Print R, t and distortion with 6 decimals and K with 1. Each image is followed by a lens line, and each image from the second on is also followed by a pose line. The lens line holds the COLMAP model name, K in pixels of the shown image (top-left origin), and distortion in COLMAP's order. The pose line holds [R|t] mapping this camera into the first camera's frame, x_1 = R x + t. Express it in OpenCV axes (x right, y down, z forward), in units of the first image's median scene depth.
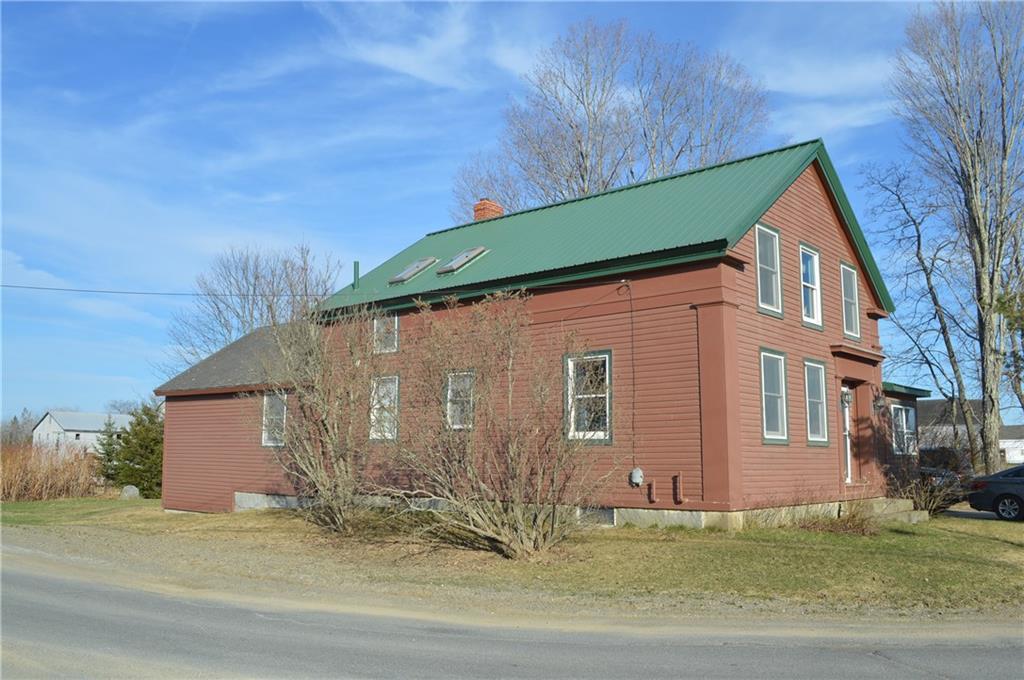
lens RADIAL K [[874.2, 0, 512.0], [0, 874.2, 340.0], [0, 0, 1]] dist [-0.079482, 0.000184]
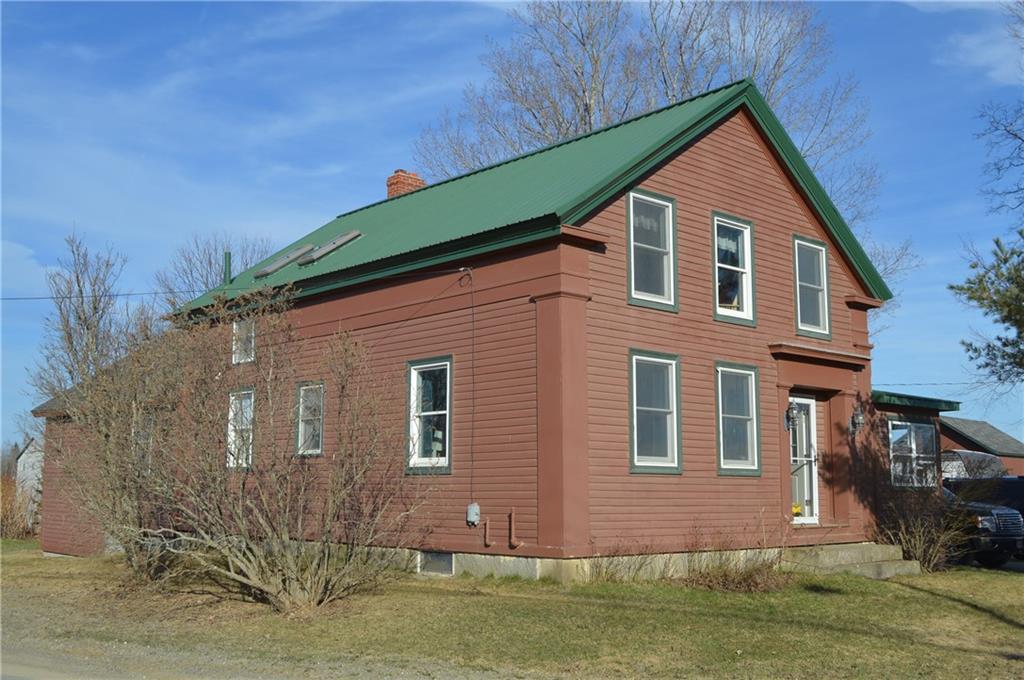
lens RADIAL K [[1106.1, 0, 512.0], [0, 1106.1, 340.0], [0, 0, 1]] dist [-0.025456, -0.158501]
pose [[0.994142, -0.016498, -0.106818, 0.276435], [0.016229, 0.999863, -0.003384, 0.001521], [0.106859, 0.001631, 0.994273, -0.003972]]
